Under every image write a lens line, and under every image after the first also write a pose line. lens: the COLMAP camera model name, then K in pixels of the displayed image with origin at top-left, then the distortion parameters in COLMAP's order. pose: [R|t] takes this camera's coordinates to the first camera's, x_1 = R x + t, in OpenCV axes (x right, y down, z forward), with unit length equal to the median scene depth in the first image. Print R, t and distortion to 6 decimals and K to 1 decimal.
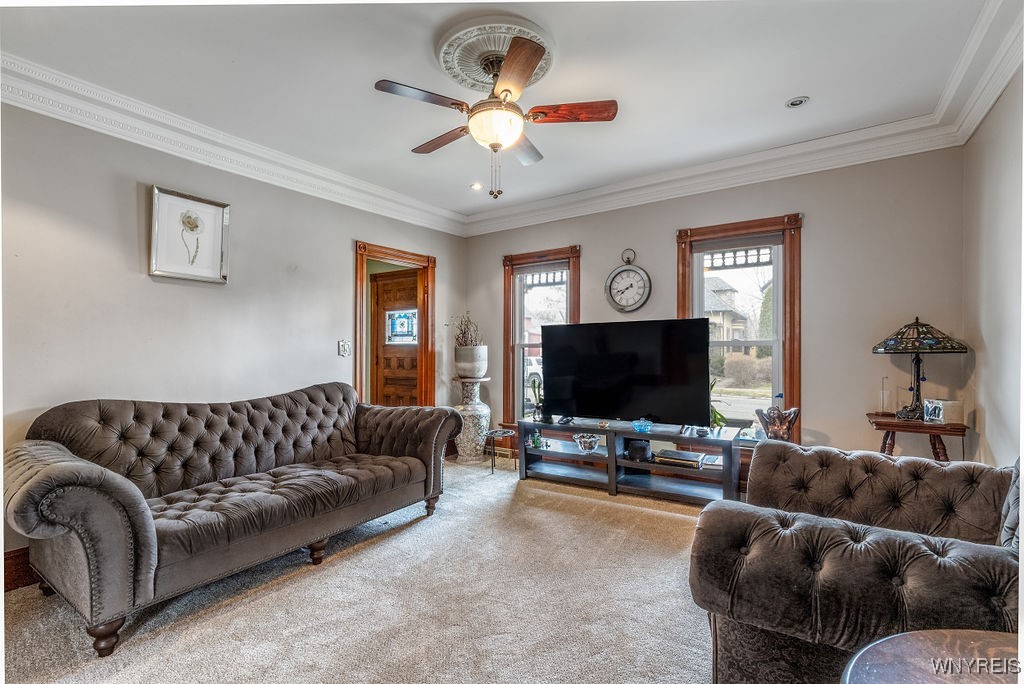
lens RADIAL K [[470.2, 0, 509.2], [0, 470.2, 346.9], [0, 0, 1]] dist [0.002543, -0.000356]
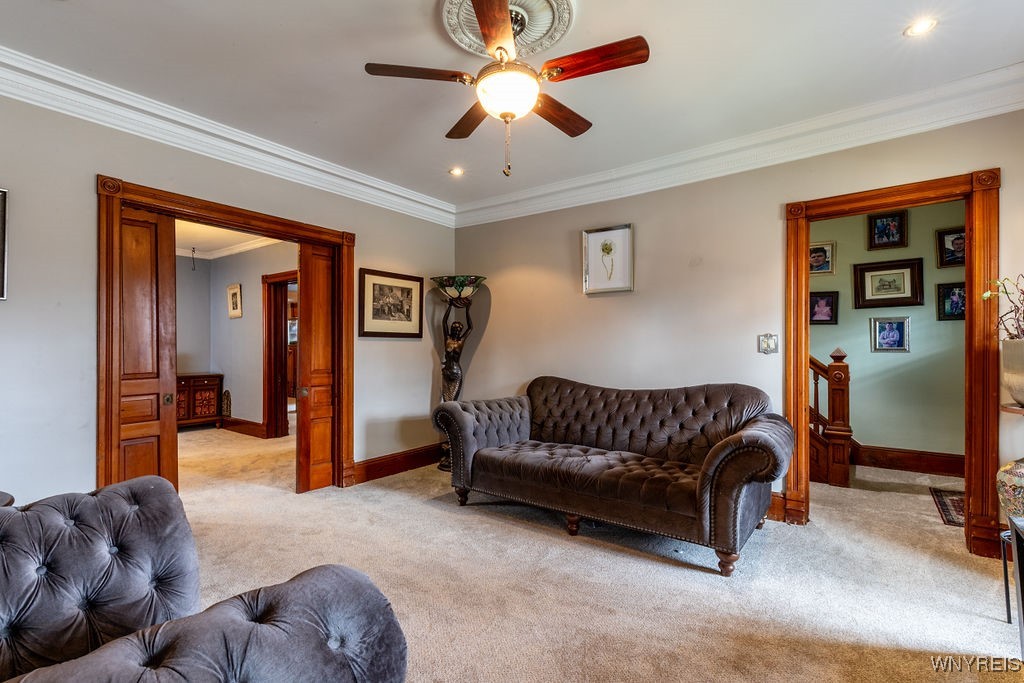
lens RADIAL K [[470.2, 0, 512.5], [0, 470.2, 339.7], [0, 0, 1]] dist [0.002543, -0.000356]
pose [[-0.052378, -0.003349, -0.998622, 0.646158], [0.011577, 0.999925, -0.003961, -0.005875], [0.998560, -0.011768, -0.052335, 0.812765]]
